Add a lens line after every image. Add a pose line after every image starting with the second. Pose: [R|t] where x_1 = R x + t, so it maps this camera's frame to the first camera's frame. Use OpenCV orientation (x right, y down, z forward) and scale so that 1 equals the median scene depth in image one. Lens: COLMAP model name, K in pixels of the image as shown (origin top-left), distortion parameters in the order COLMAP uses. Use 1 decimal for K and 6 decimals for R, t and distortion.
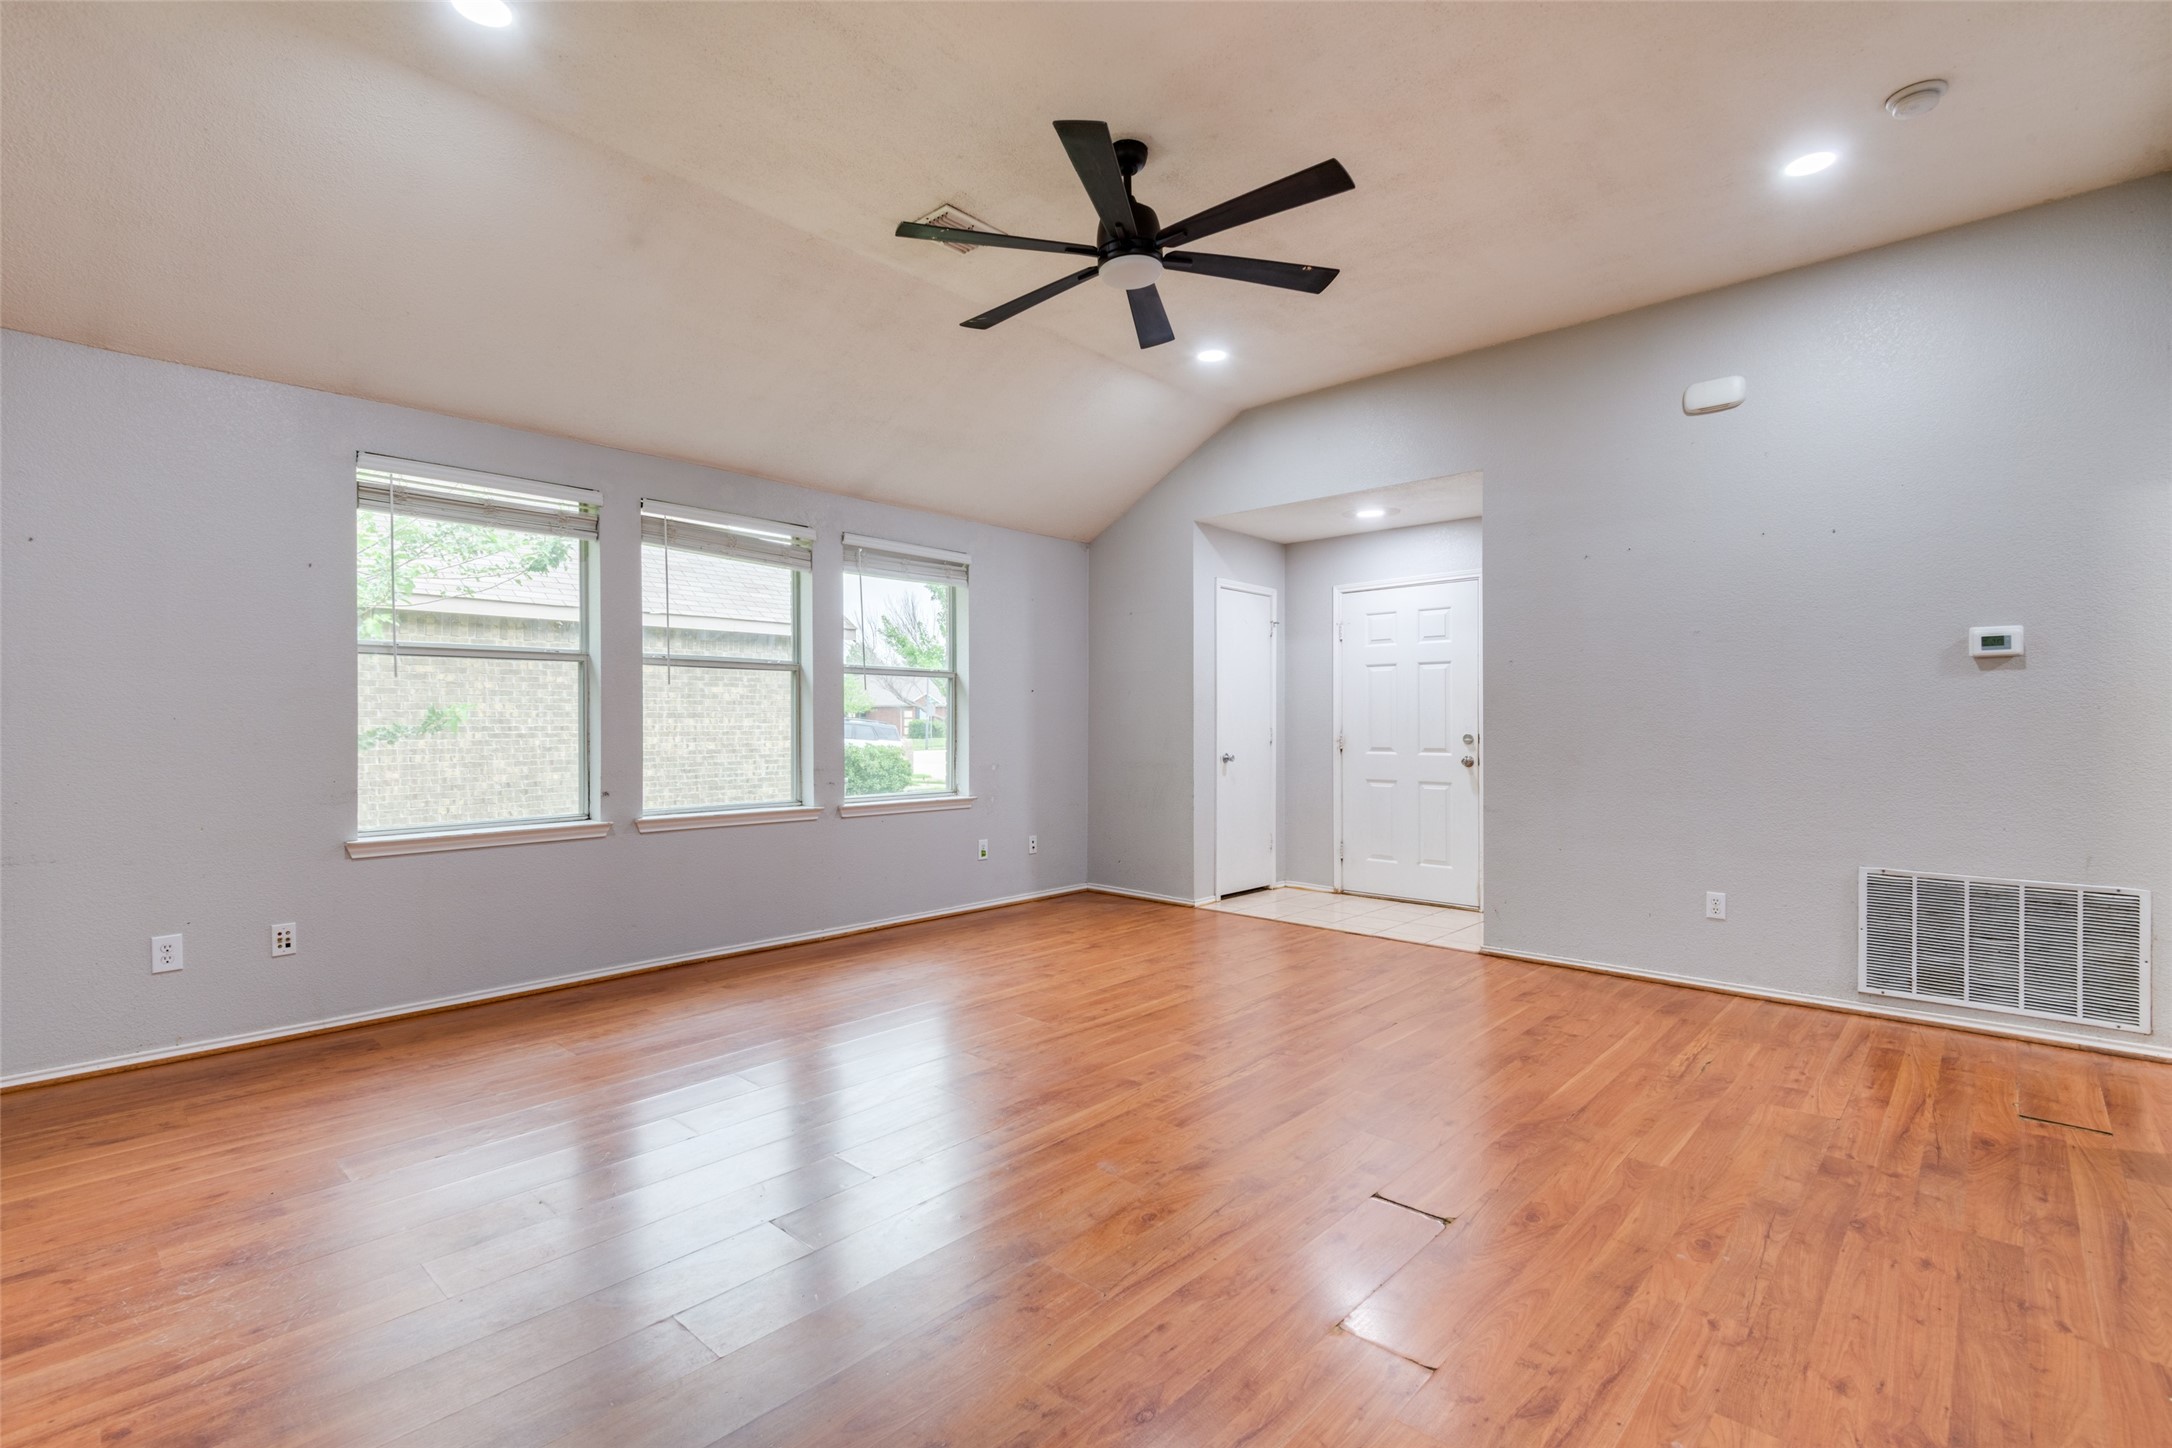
lens RADIAL K [[993.8, 0, 1090.3], [0, 993.8, 721.9], [0, 0, 1]] dist [0.030136, -0.009781]
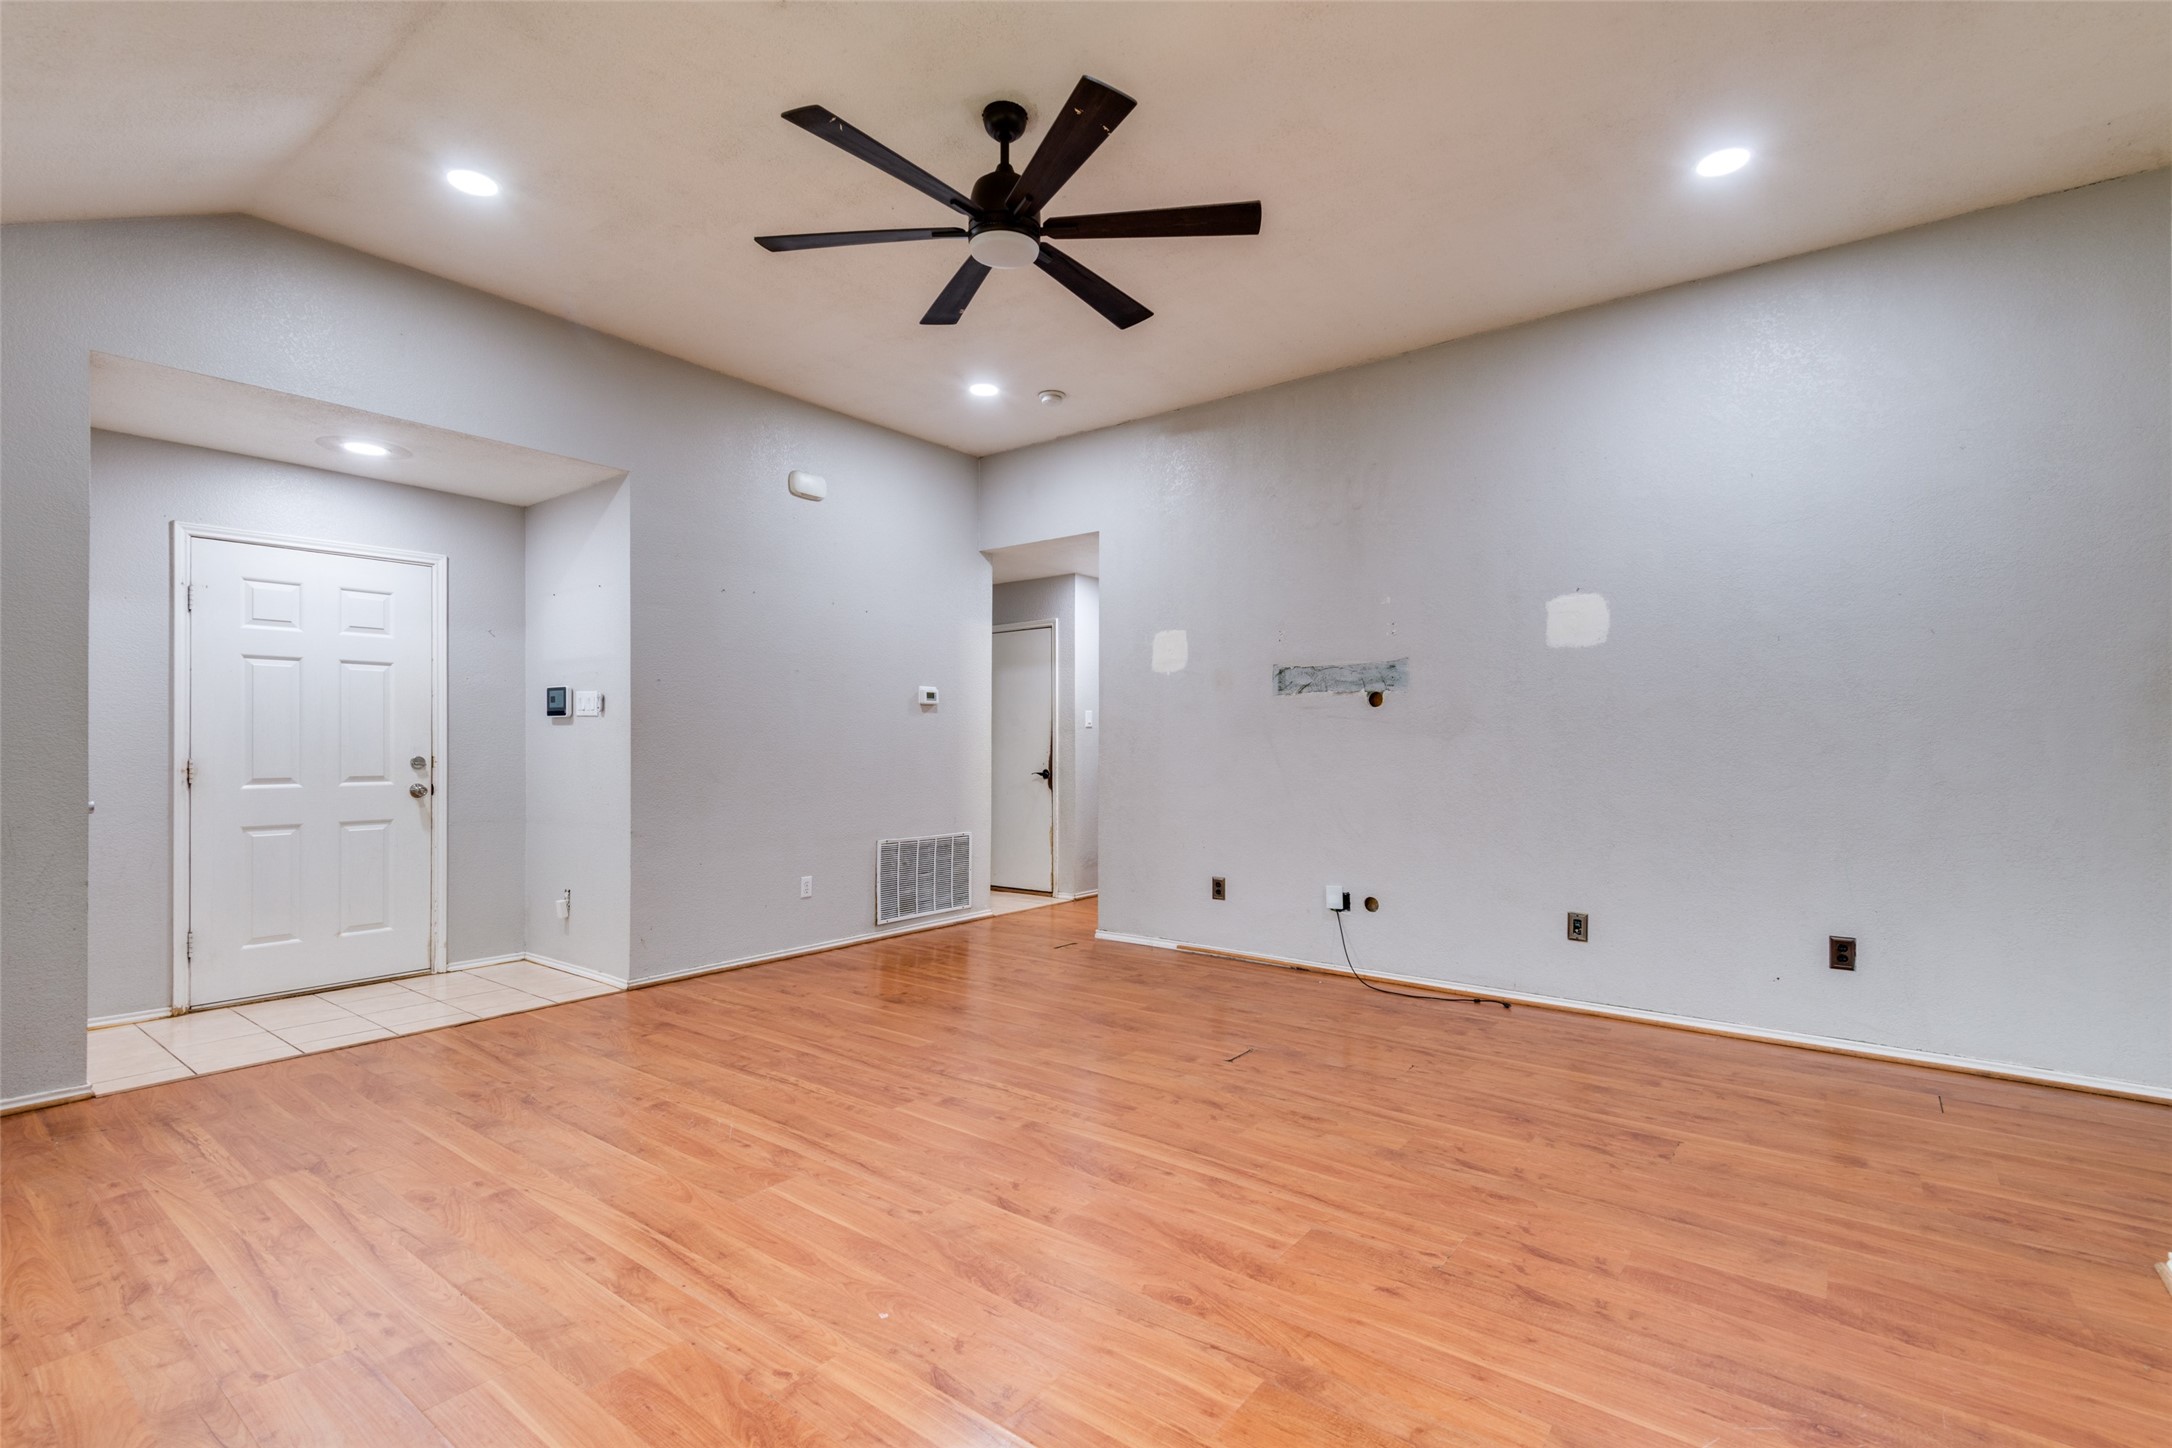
lens RADIAL K [[993.8, 0, 1083.6], [0, 993.8, 742.1], [0, 0, 1]] dist [0.030136, -0.009781]
pose [[-0.086435, 0.003337, 0.996252, -0.741859], [-0.003460, 0.999987, -0.003650, 0.003223], [-0.996252, -0.003762, -0.086422, 0.850545]]
